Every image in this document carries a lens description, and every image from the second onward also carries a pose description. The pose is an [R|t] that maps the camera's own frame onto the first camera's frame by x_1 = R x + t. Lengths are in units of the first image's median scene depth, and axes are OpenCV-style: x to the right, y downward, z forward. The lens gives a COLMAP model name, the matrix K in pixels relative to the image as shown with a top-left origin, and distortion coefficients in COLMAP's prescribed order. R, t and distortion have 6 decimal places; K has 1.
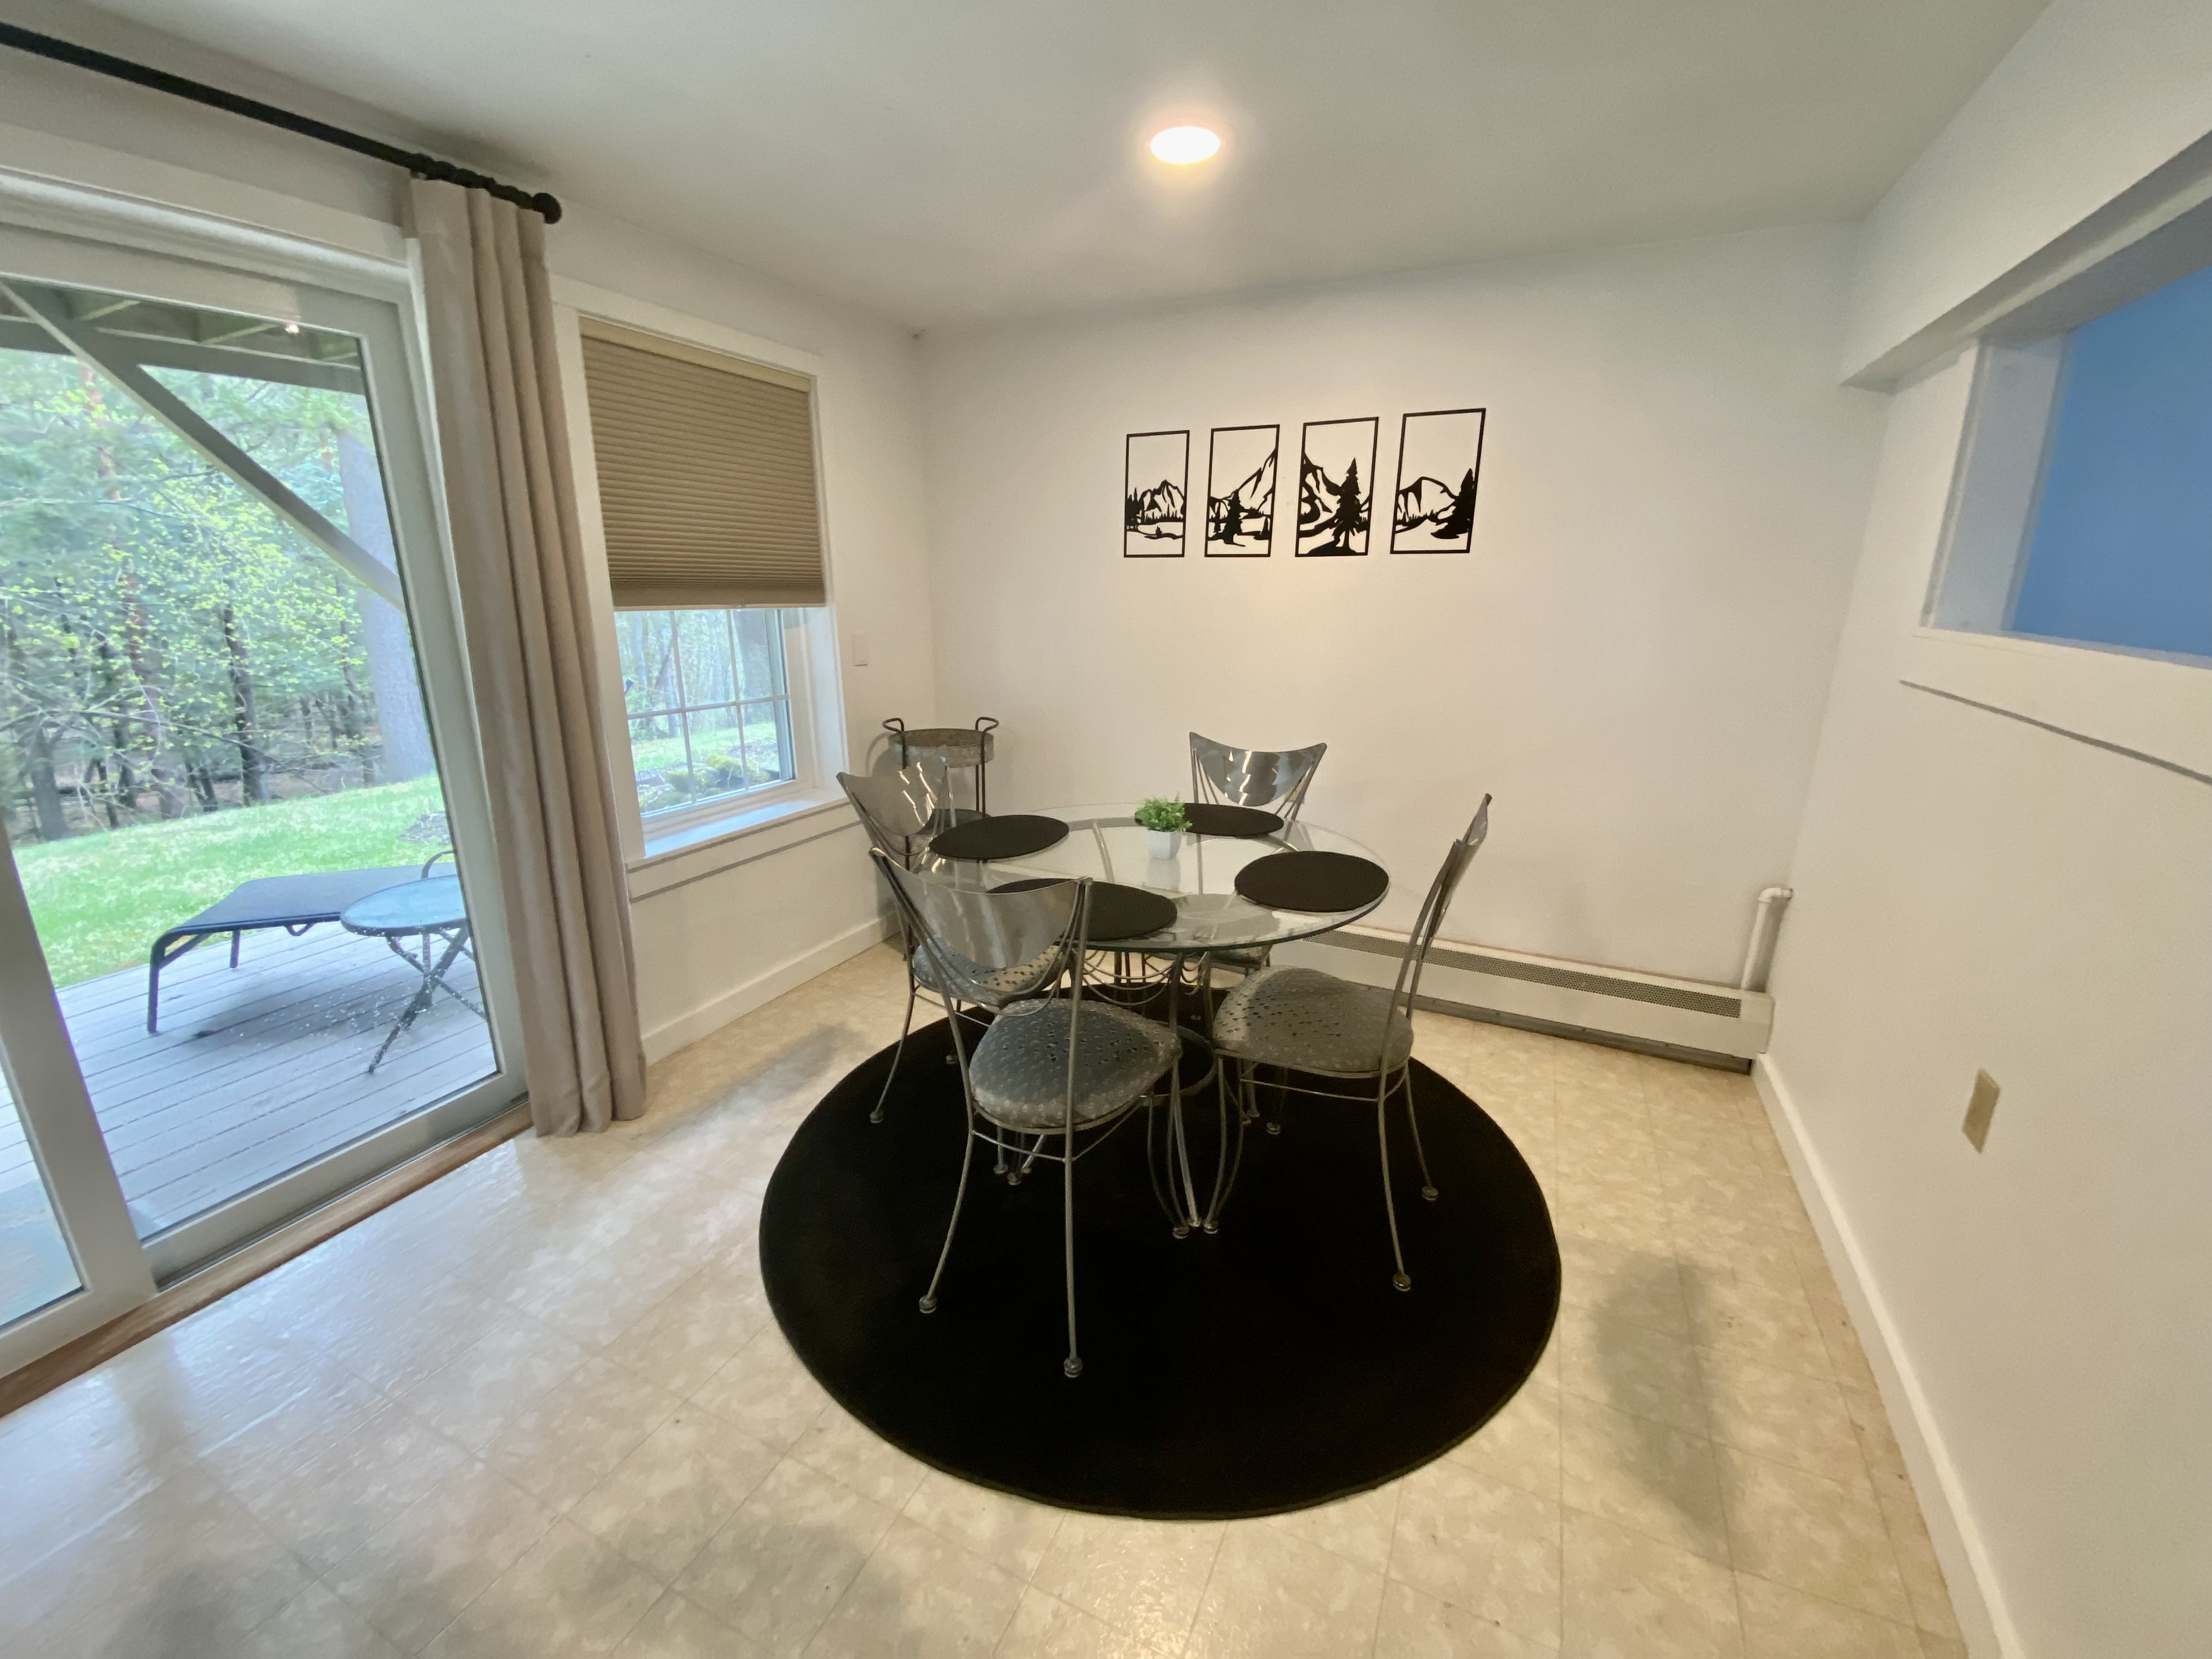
lens RADIAL K [[905.8, 0, 1114.2], [0, 905.8, 833.5], [0, 0, 1]] dist [0.034438, -0.022230]
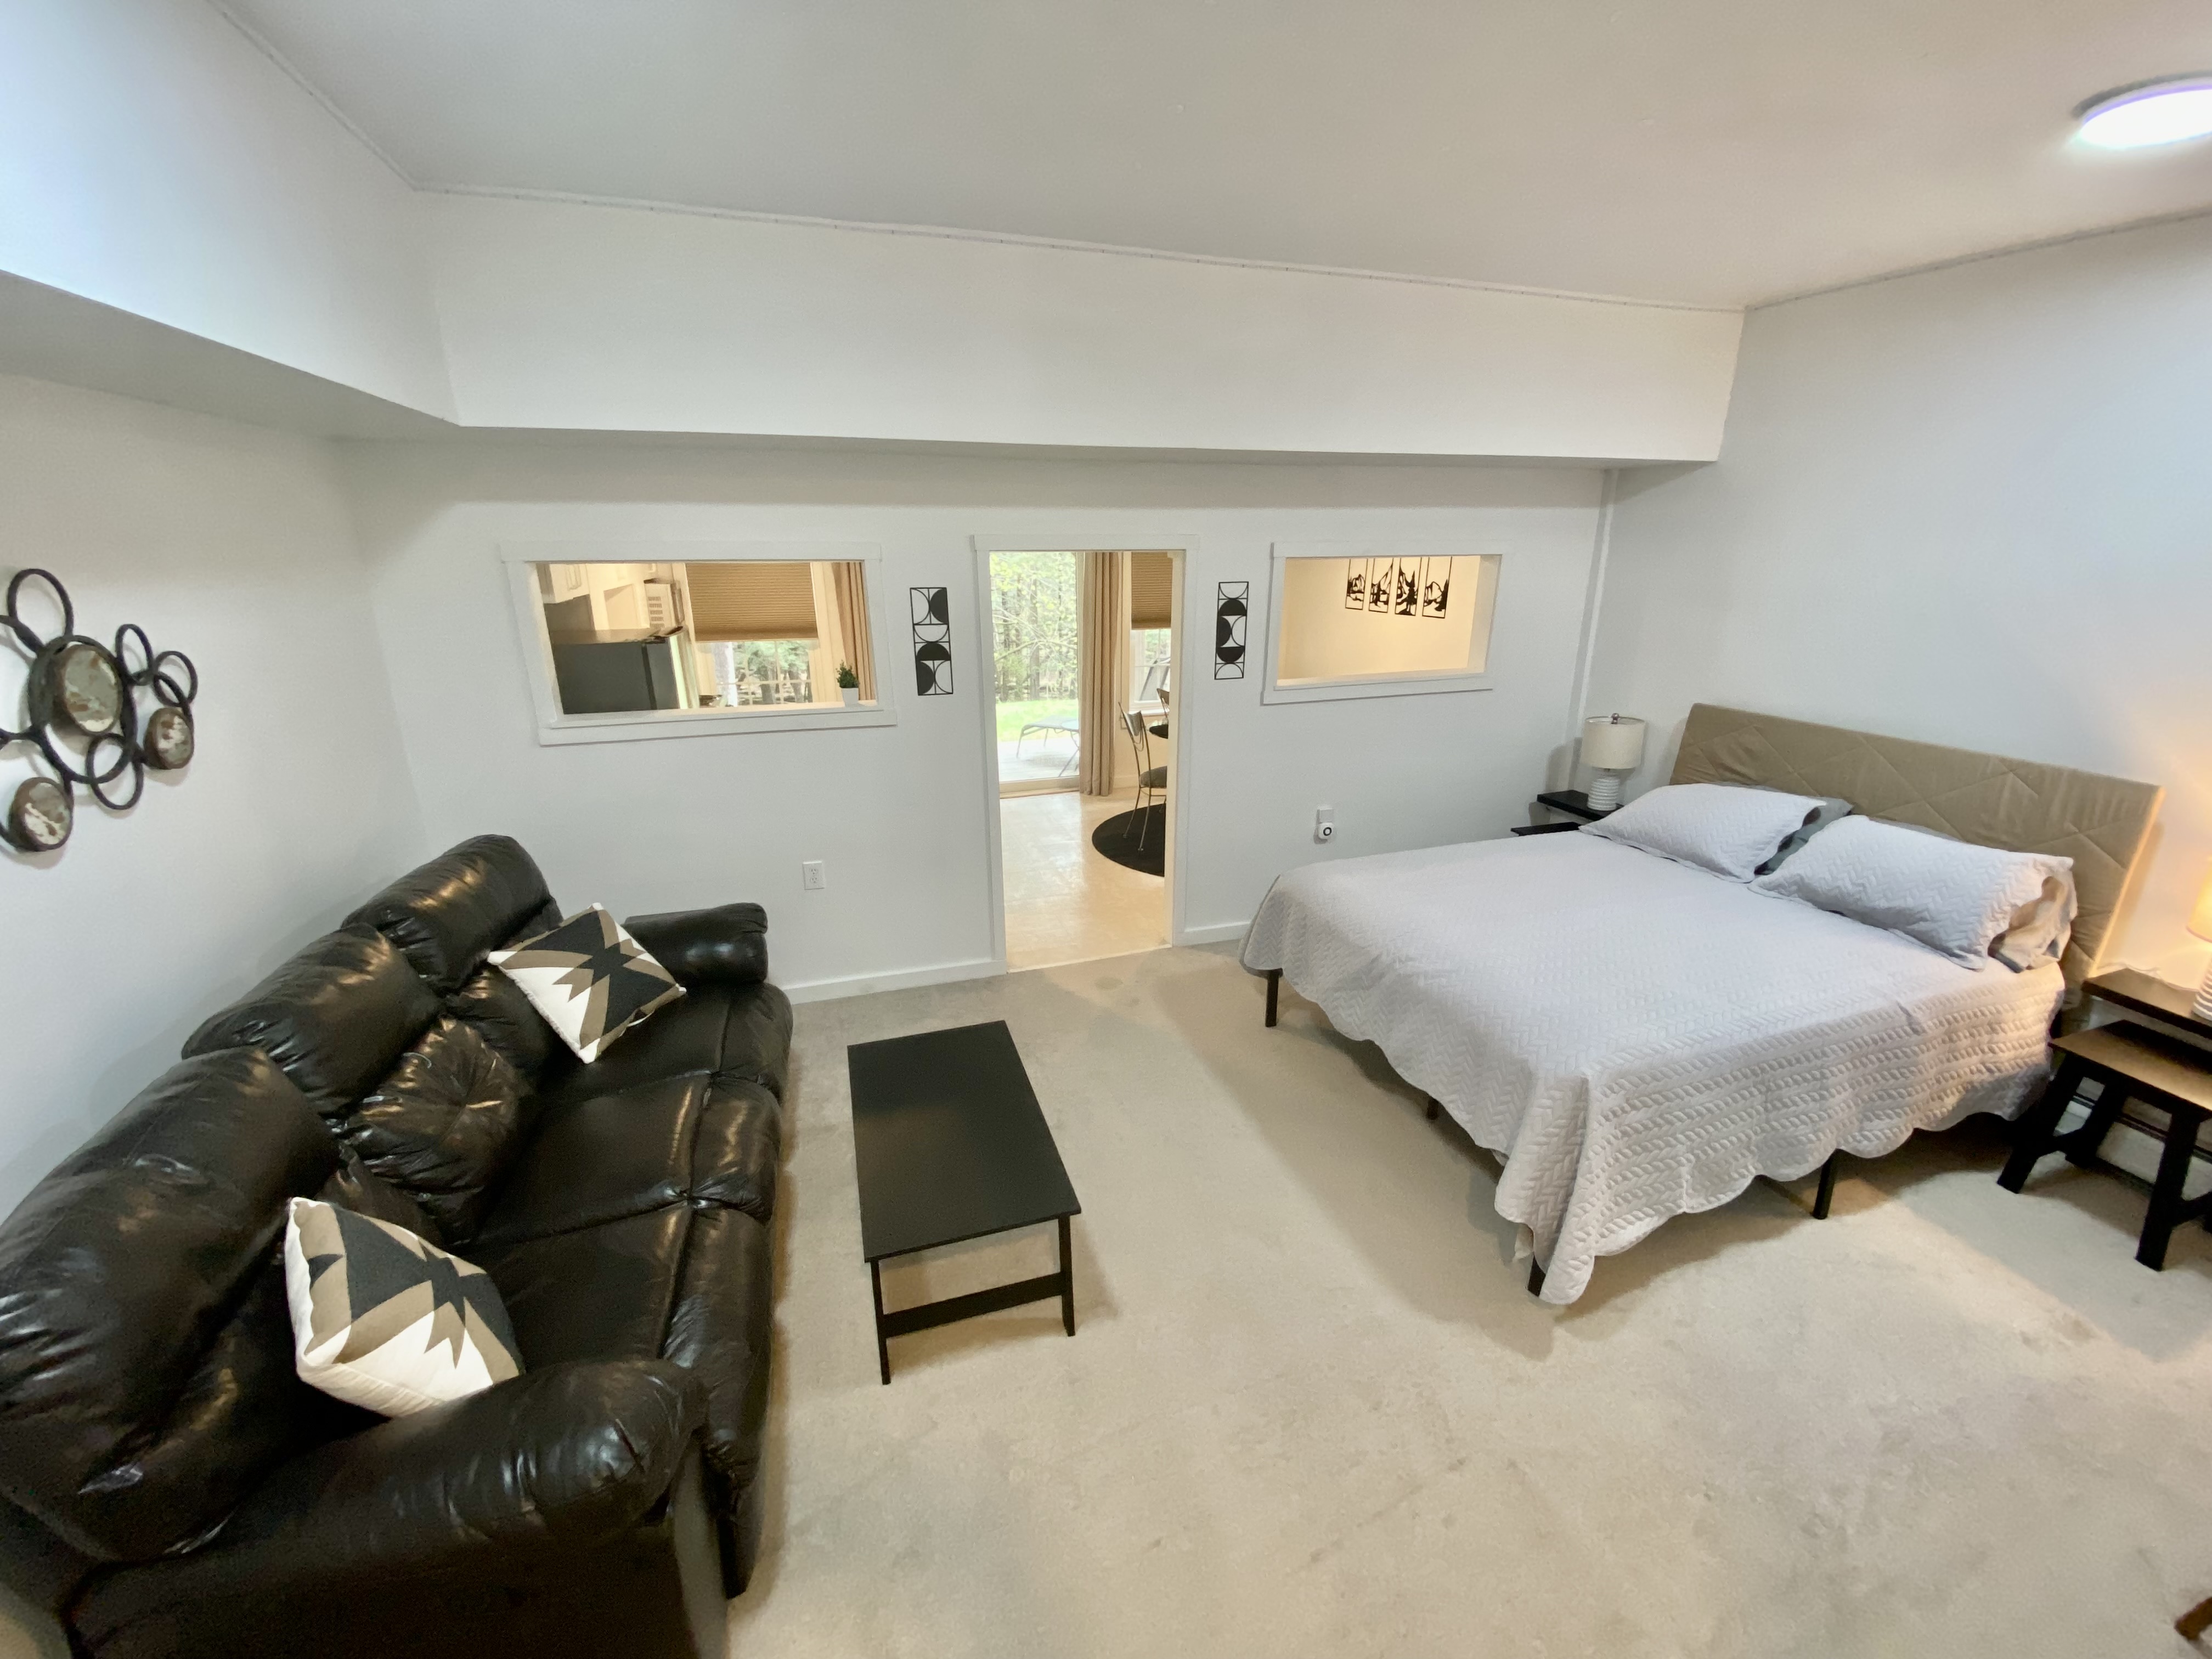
lens RADIAL K [[870.5, 0, 1113.2], [0, 870.5, 824.0], [0, 0, 1]] dist [0.007101, -0.017863]
pose [[0.711609, 0.199973, -0.673516, 1.227219], [-0.176857, 0.978754, 0.103740, 0.079326], [0.679952, 0.045294, 0.731857, -0.921369]]
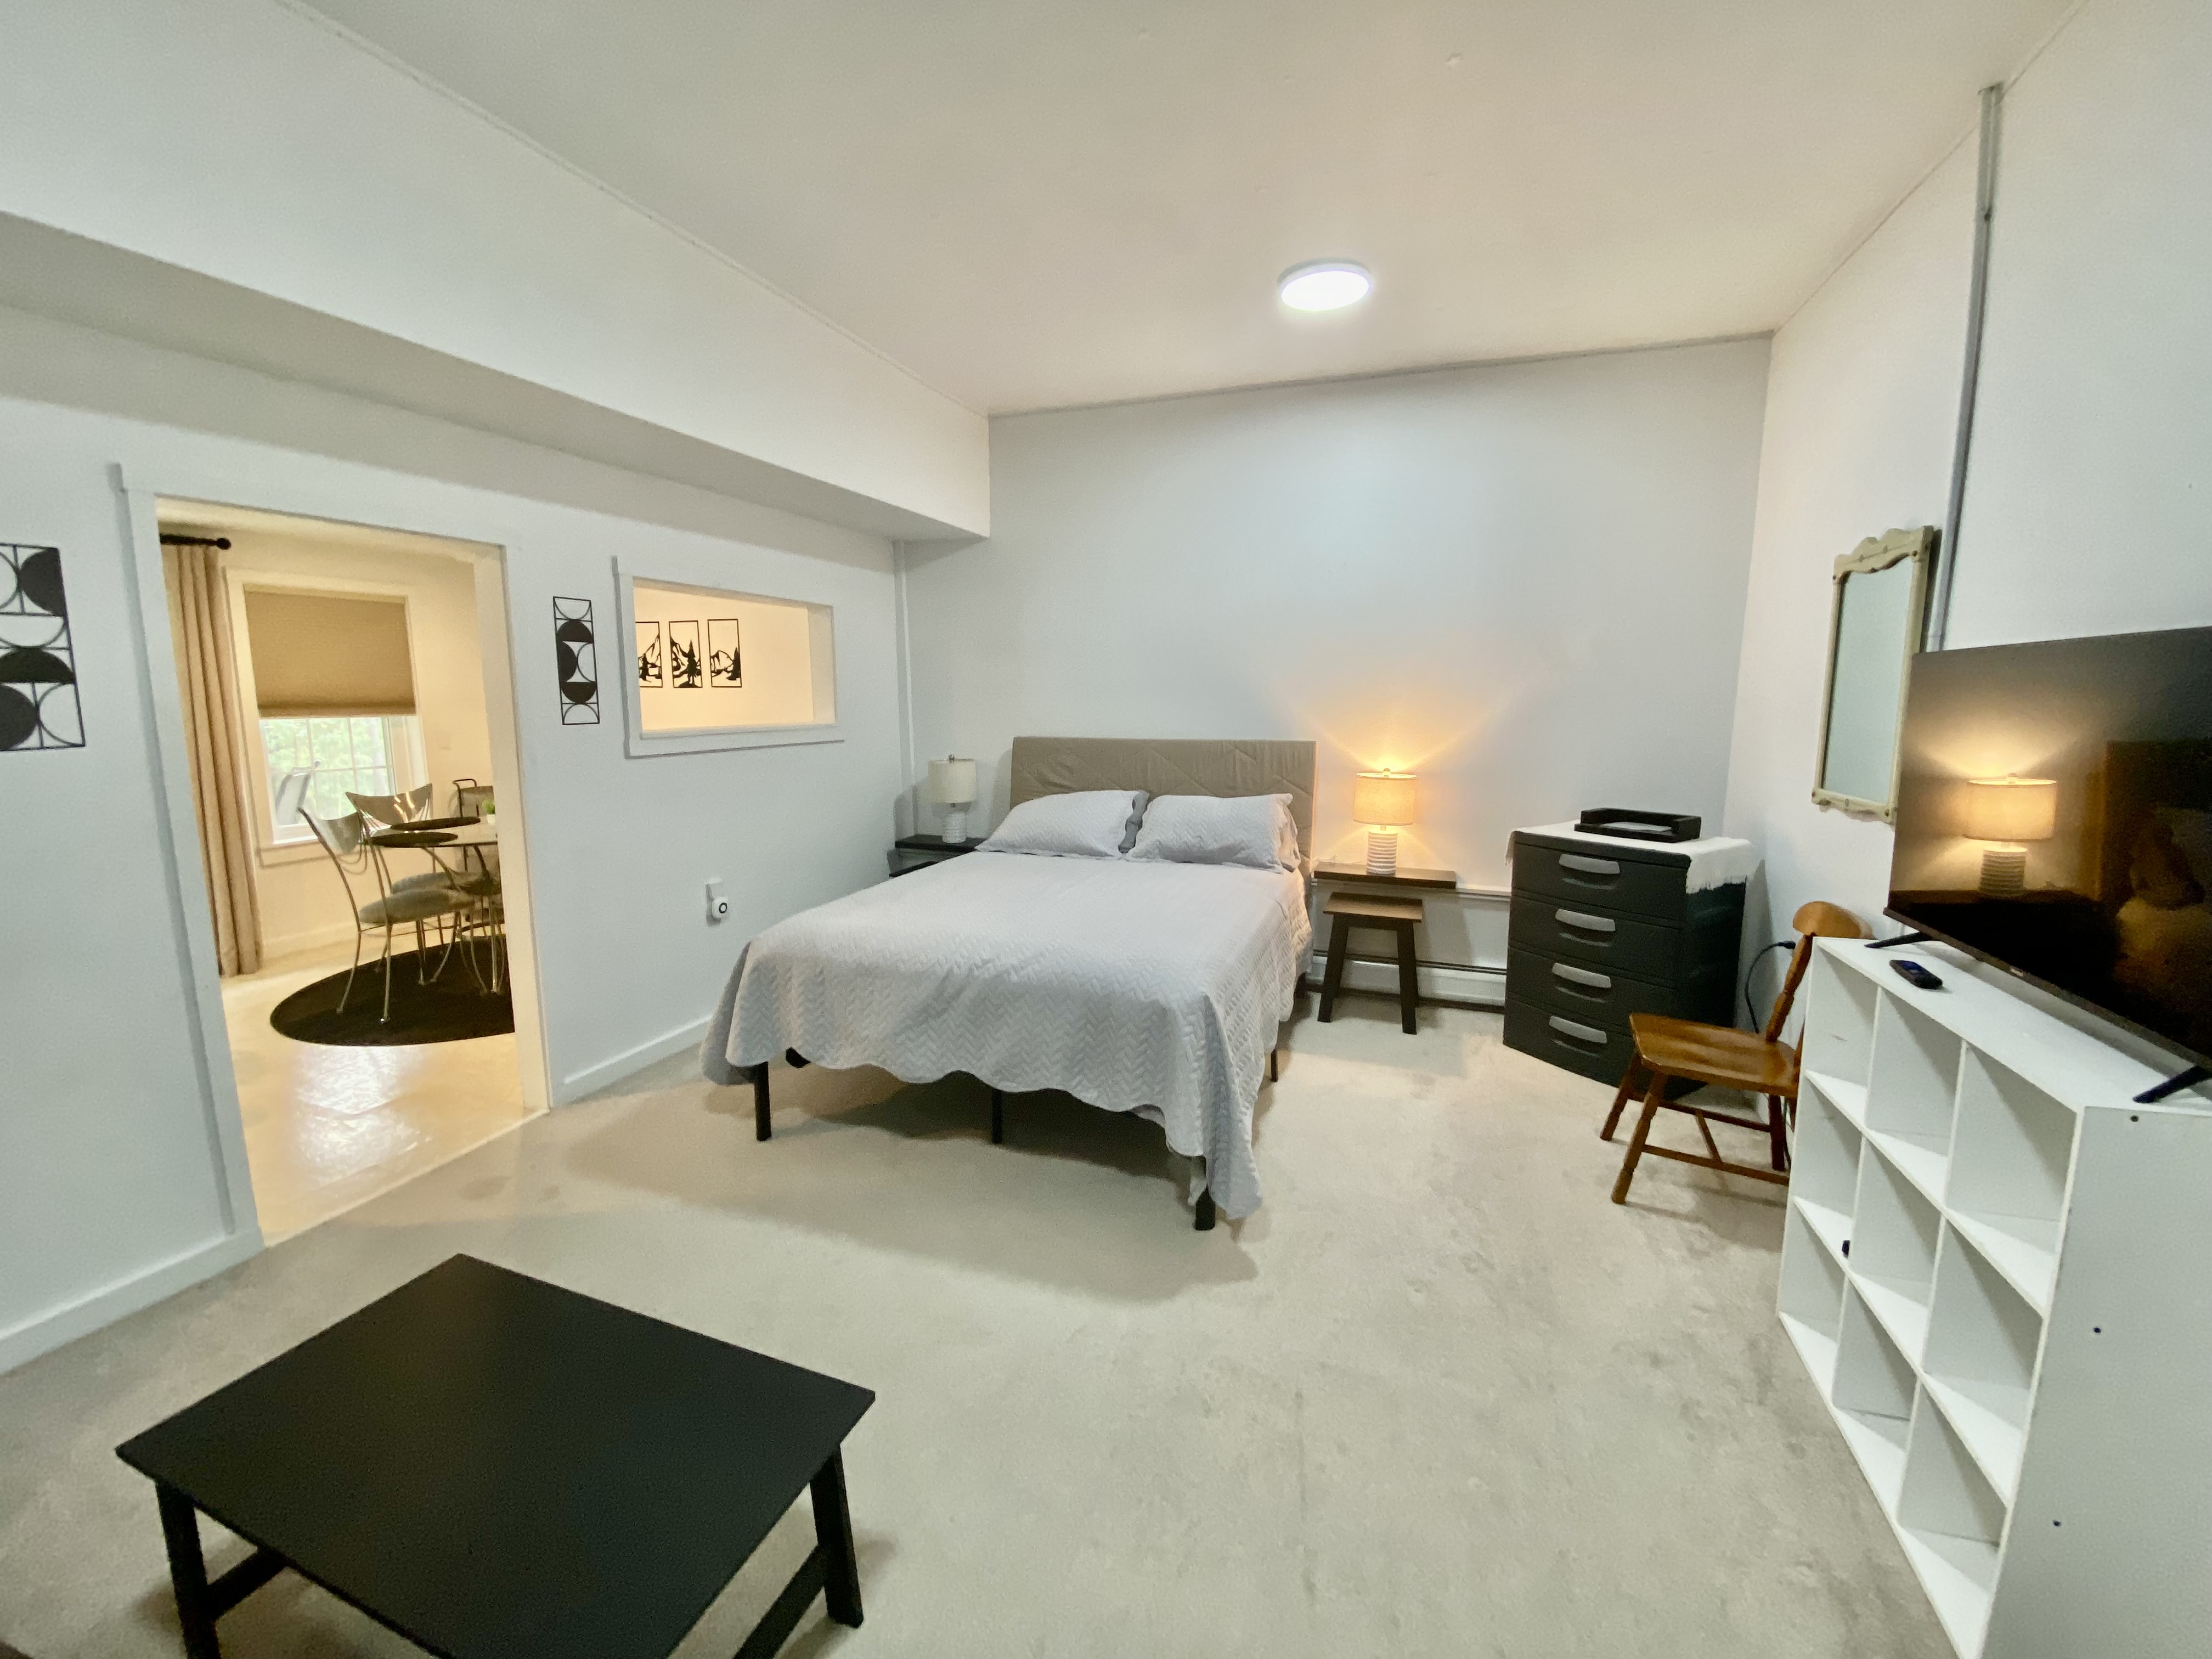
lens RADIAL K [[870.5, 0, 1113.2], [0, 870.5, 824.0], [0, 0, 1]] dist [0.007101, -0.017863]
pose [[0.990786, -0.023882, 0.133312, 0.884503], [0.038840, 0.993089, -0.110755, 0.219004], [-0.129746, 0.114912, 0.984866, -0.895776]]
